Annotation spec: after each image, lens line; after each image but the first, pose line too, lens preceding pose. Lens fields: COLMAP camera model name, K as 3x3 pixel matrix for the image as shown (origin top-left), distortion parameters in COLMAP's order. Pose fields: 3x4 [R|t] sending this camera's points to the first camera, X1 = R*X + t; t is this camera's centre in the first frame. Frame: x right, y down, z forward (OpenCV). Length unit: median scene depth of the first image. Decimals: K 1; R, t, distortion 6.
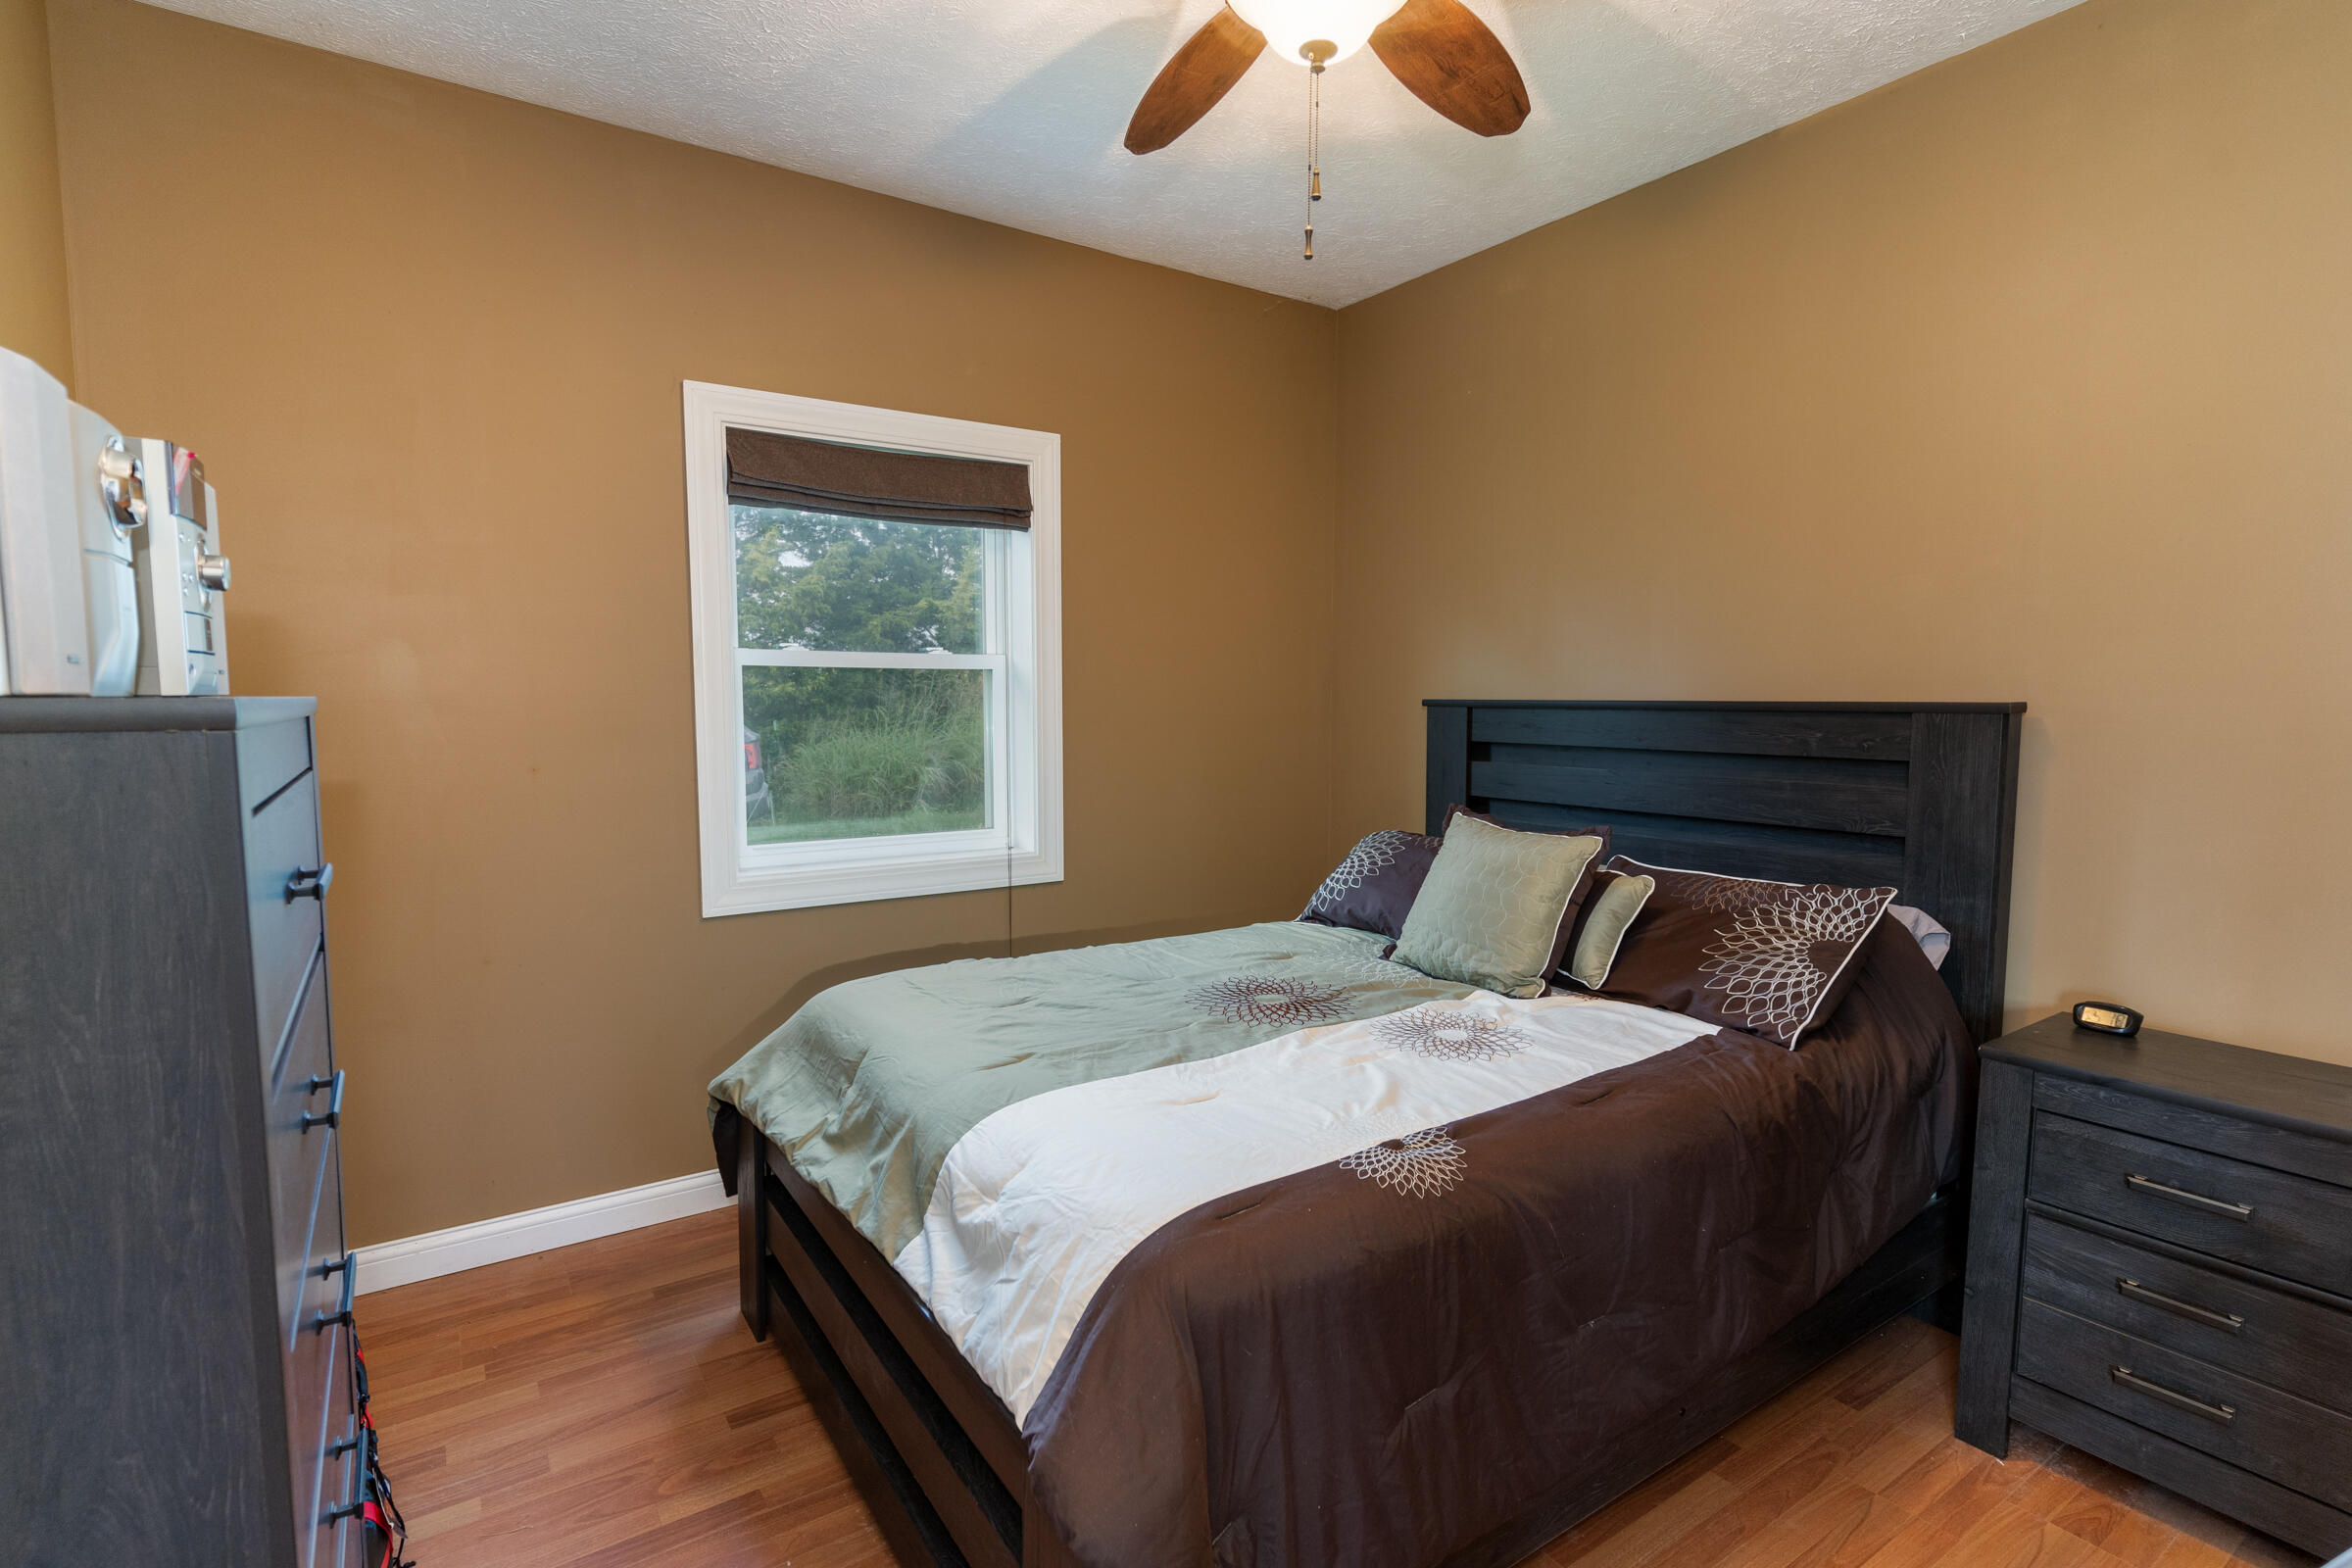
lens RADIAL K [[1113.9, 0, 1171.8], [0, 1113.9, 794.0], [0, 0, 1]] dist [-0.002153, -0.000357]
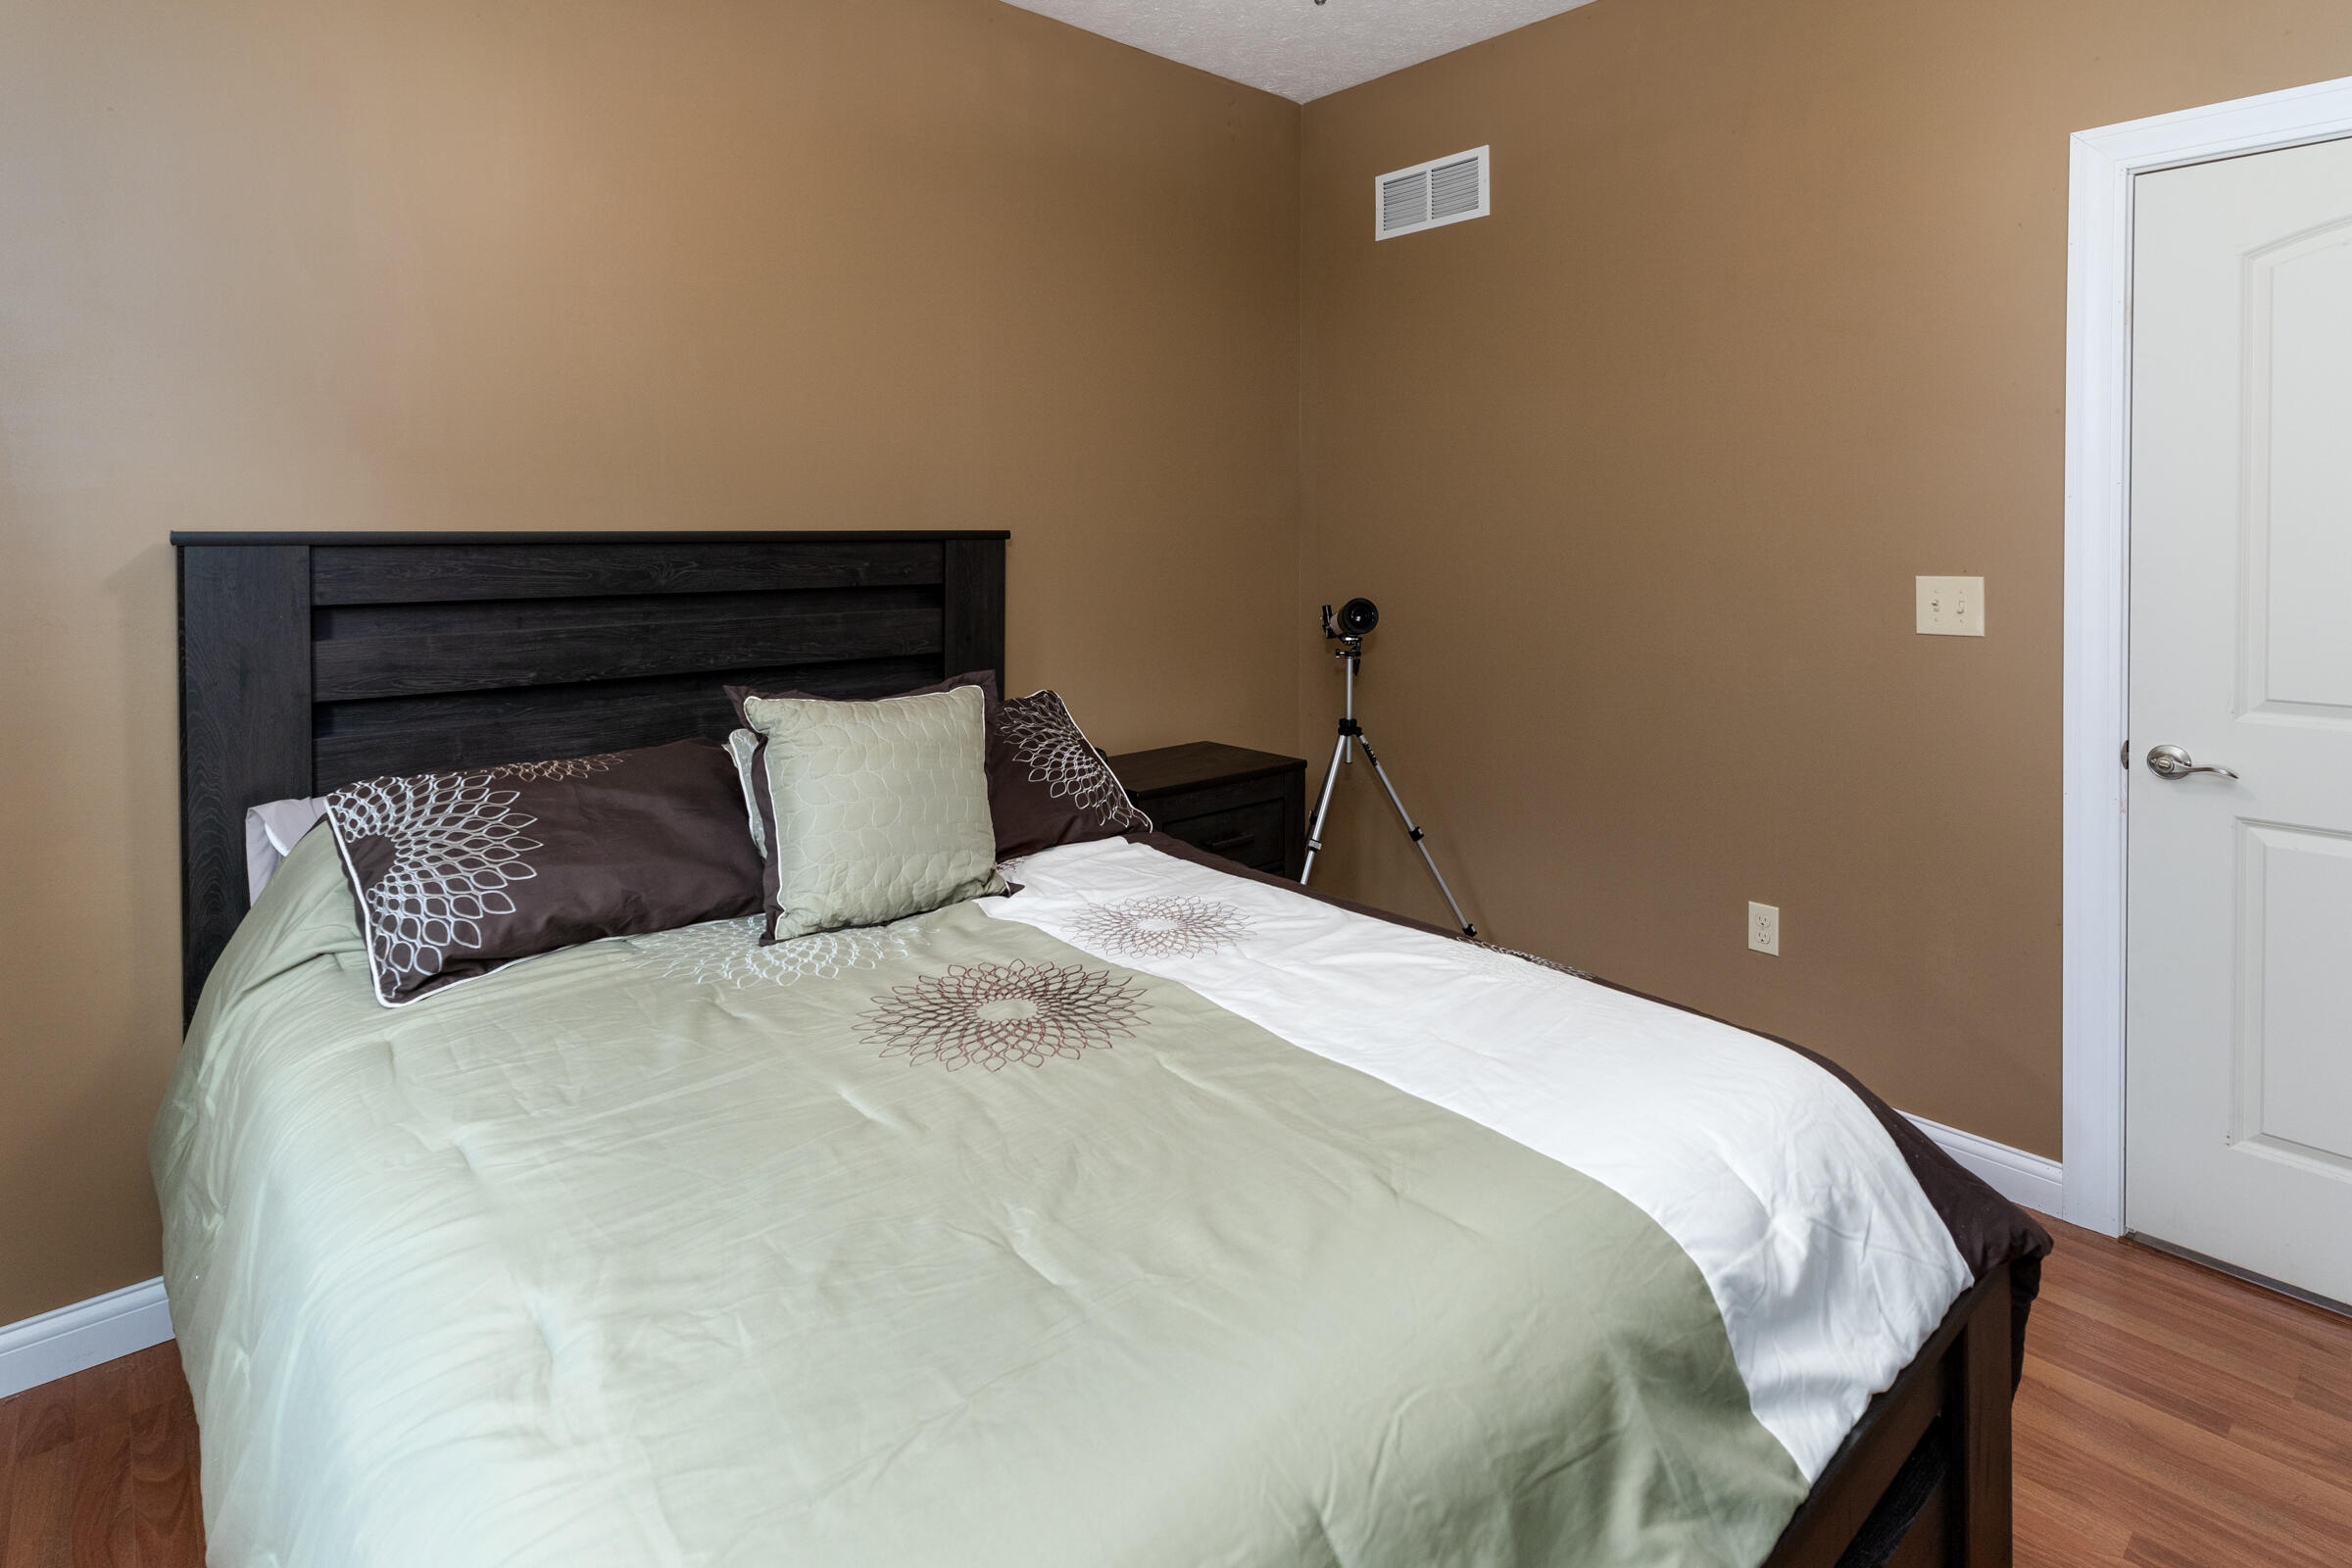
lens RADIAL K [[1205.8, 0, 1179.4], [0, 1205.8, 541.3], [0, 0, 1]] dist [-0.002301, -0.000814]
pose [[-0.132125, -0.013838, 0.991136, -0.565226], [0.087331, 0.995852, 0.025546, -0.082628], [-0.987379, 0.089932, -0.130368, 0.929340]]
